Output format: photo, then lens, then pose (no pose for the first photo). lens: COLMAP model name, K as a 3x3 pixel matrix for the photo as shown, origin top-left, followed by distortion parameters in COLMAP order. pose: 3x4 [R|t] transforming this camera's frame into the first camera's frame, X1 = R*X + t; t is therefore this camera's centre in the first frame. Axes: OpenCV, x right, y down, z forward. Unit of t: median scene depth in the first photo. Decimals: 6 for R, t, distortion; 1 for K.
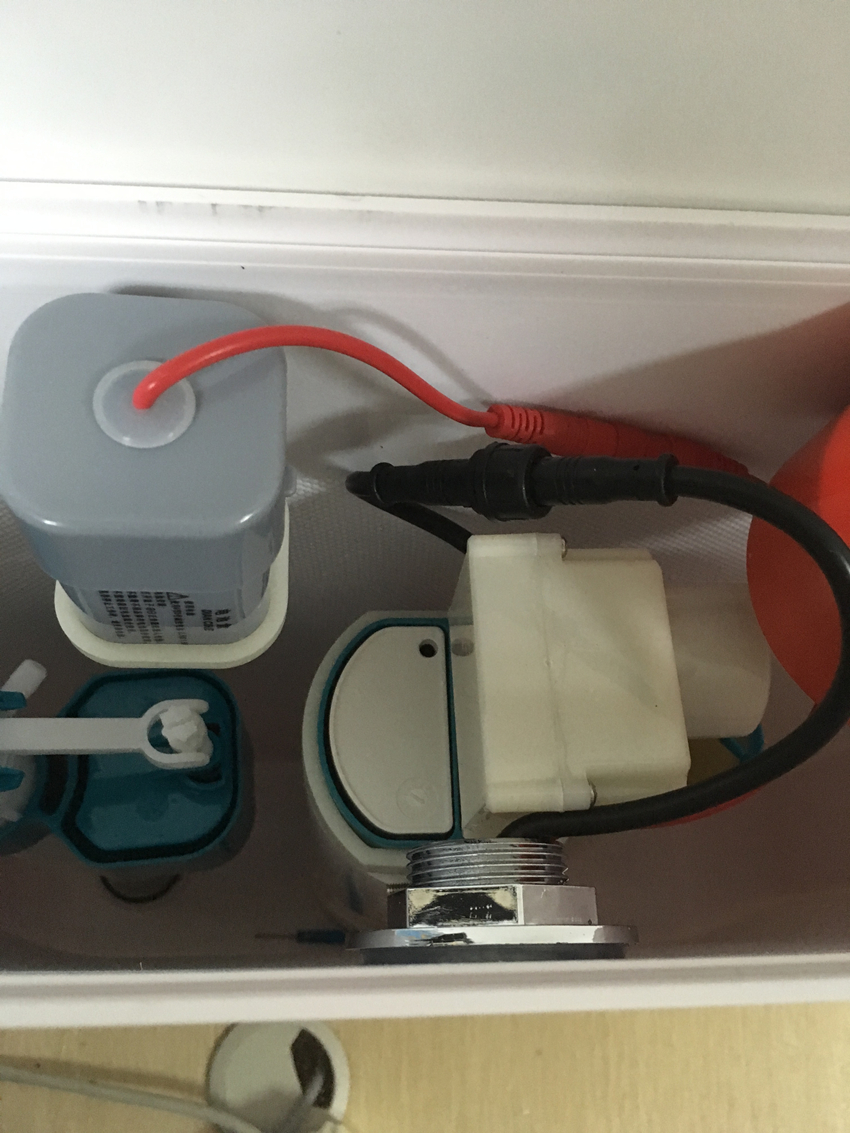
lens RADIAL K [[966.5, 0, 425.0], [0, 966.5, 566.5], [0, 0, 1]] dist [-0.003745, -0.000990]
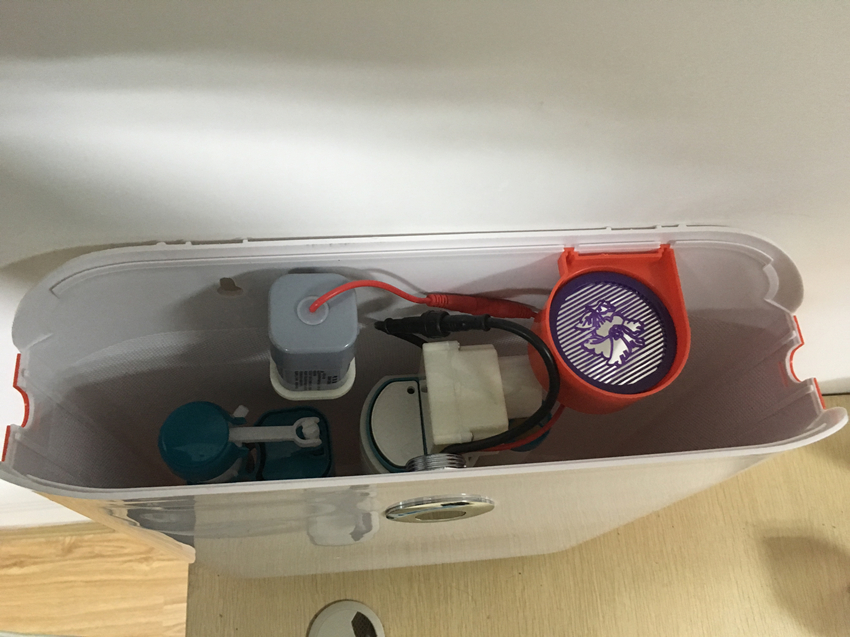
lens RADIAL K [[651.4, 0, 425.0], [0, 651.4, 318.5], [0, 0, 1]] dist [0.000339, 0.000488]
pose [[0.998190, -0.056960, 0.019293, 0.021859], [0.057862, 0.997073, -0.049966, -0.011188], [-0.016390, 0.050992, 0.998565, -0.804097]]
